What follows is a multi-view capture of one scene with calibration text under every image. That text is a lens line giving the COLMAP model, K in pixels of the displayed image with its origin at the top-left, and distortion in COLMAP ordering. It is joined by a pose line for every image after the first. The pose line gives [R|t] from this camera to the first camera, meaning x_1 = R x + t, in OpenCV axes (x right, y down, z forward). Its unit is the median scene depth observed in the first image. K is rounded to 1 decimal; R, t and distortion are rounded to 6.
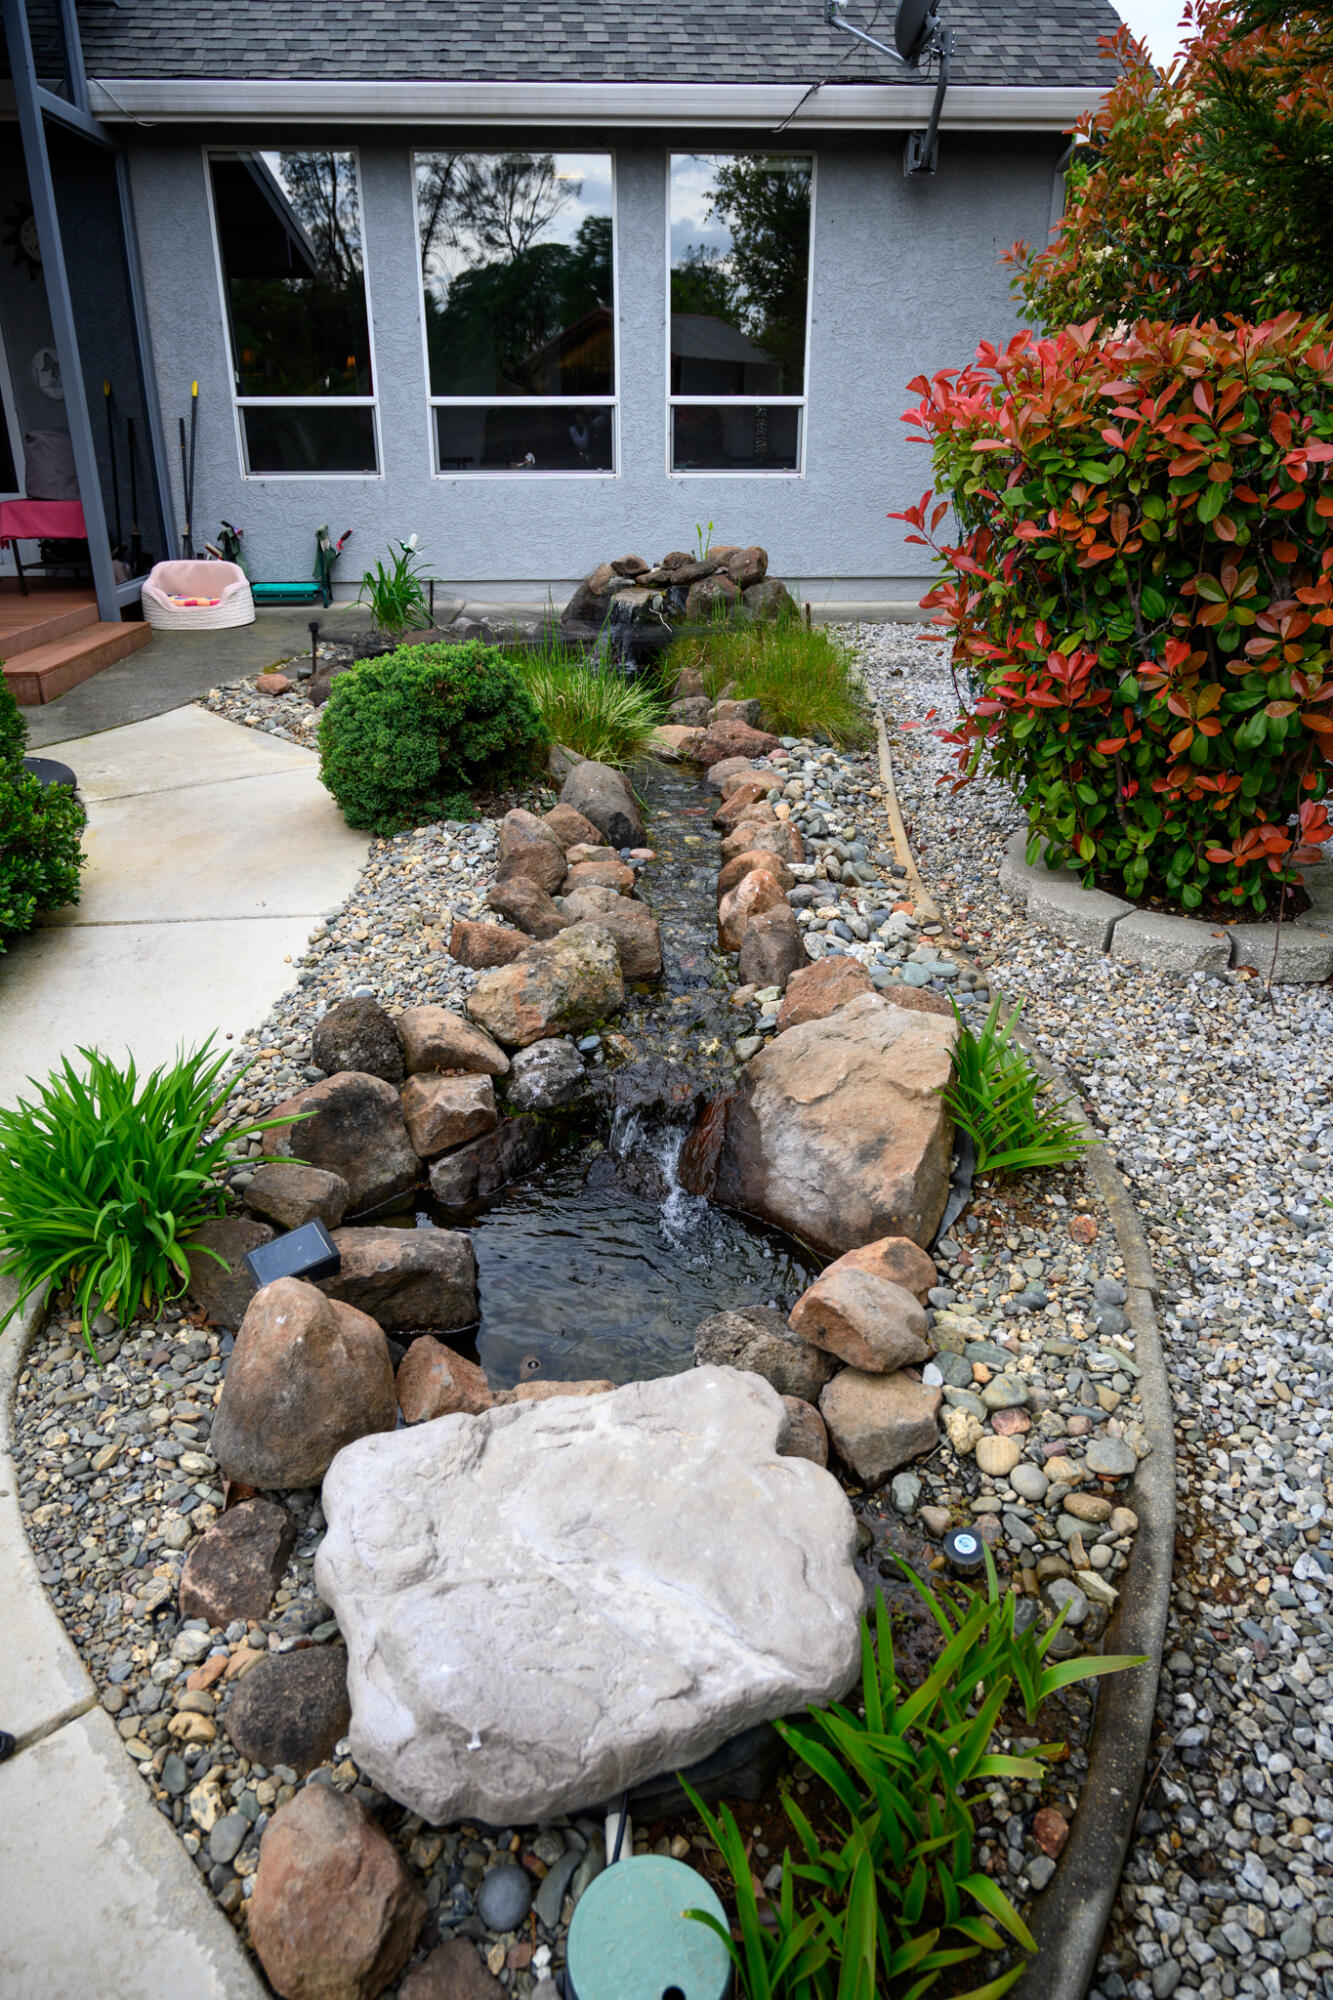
lens RADIAL K [[1324.4, 0, 664.9], [0, 1324.4, 1000.1], [0, 0, 1]] dist [-0.006544, 0.001334]
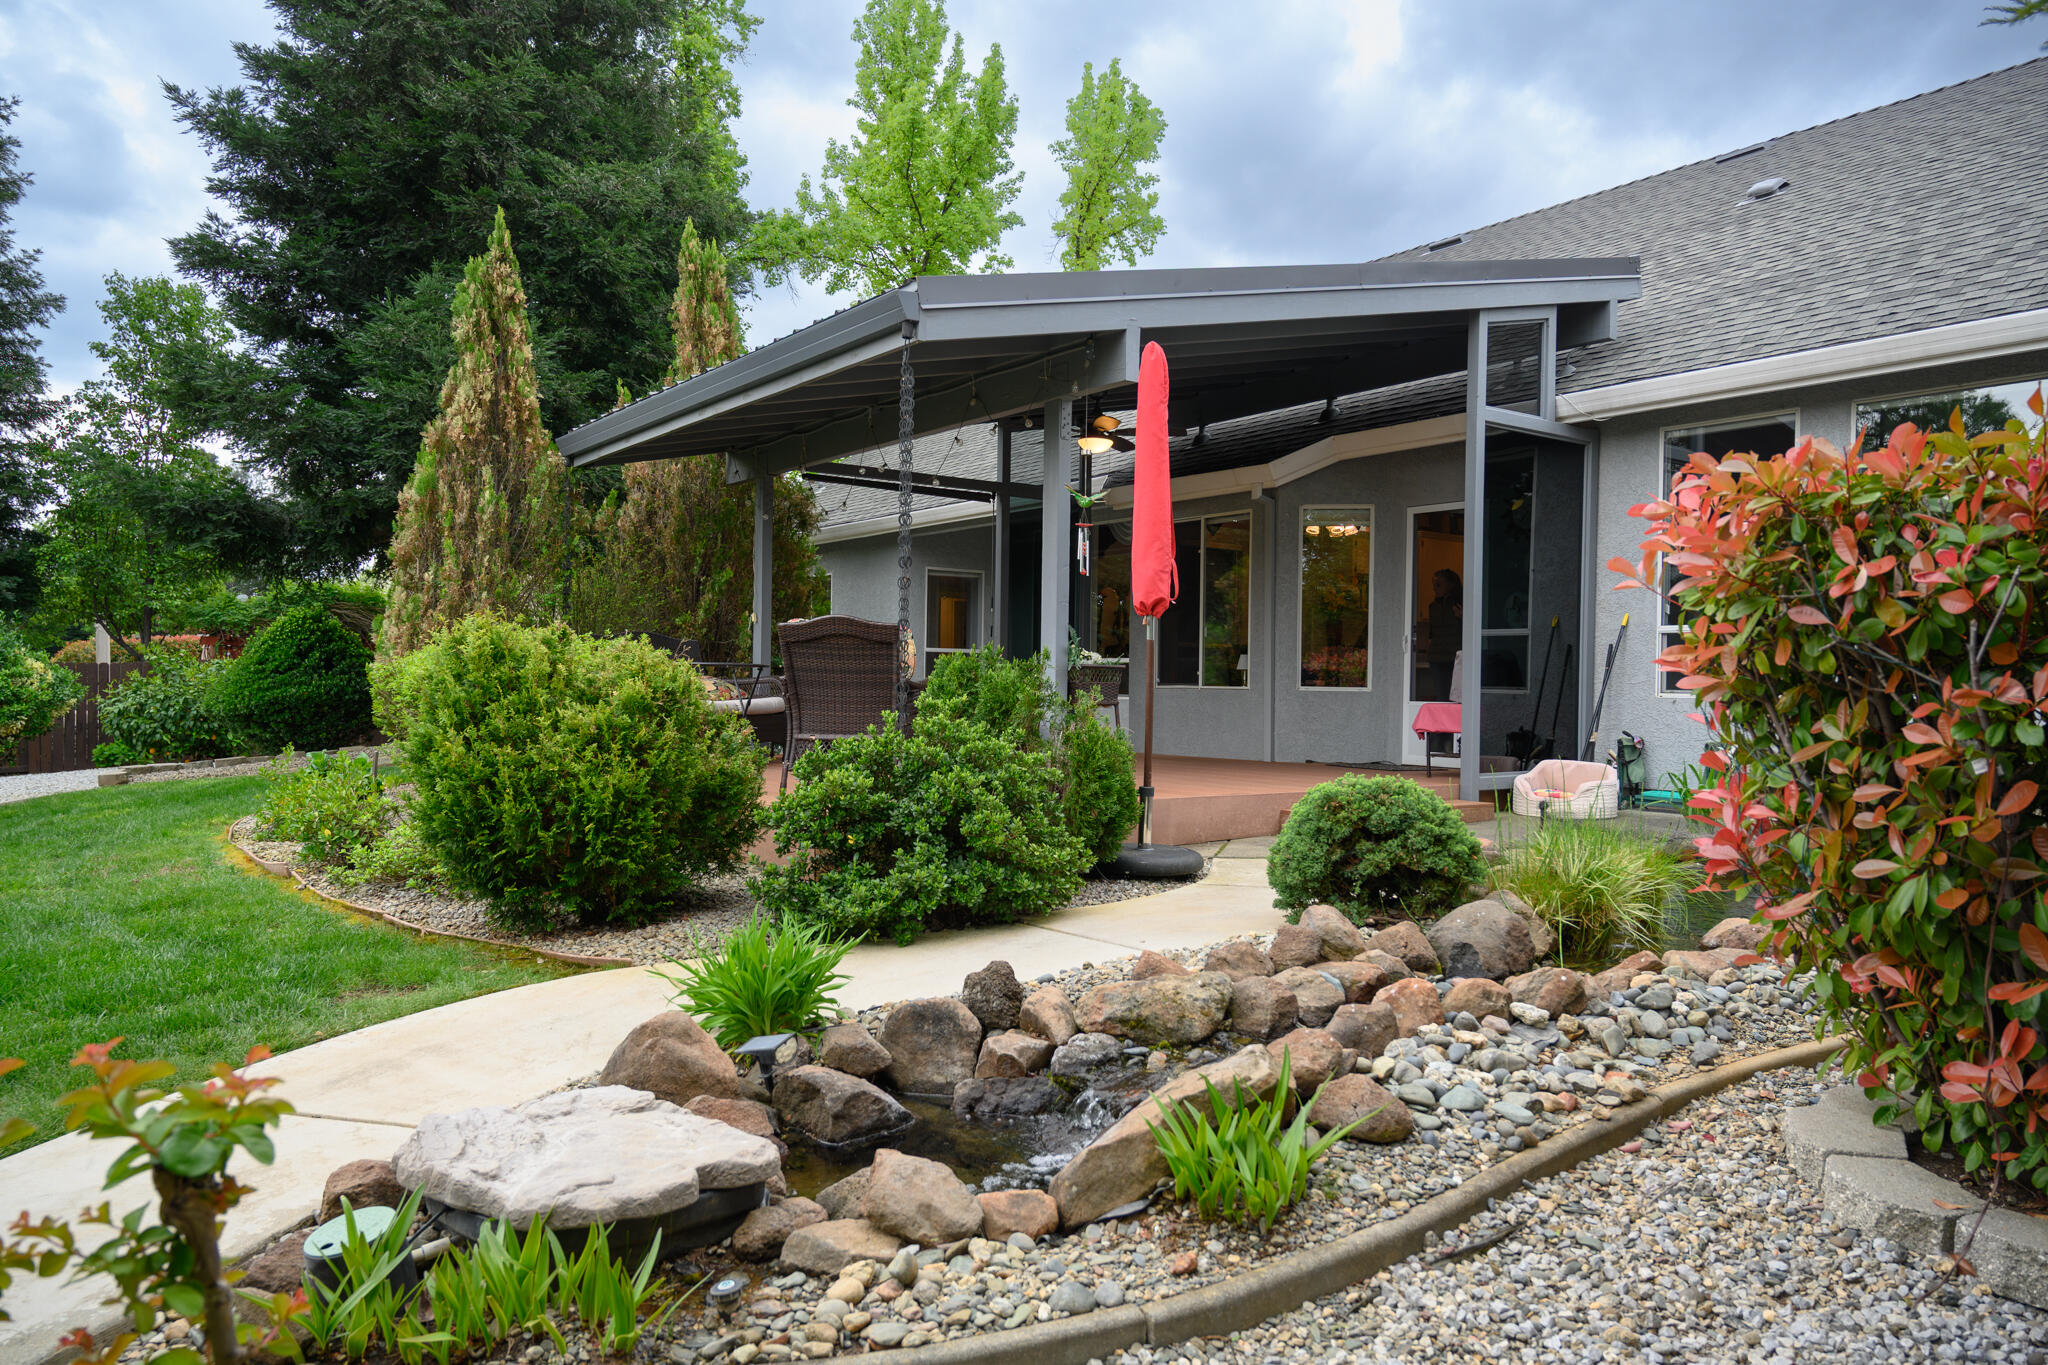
lens RADIAL K [[1356.1, 0, 1020.9], [0, 1356.1, 680.4], [0, 0, 1]] dist [-0.006544, 0.001334]
pose [[0.550811, 0.009789, -0.834573, 0.396268], [-0.349610, 0.910685, -0.220058, 0.014656], [0.757879, 0.412986, 0.505037, 0.076986]]
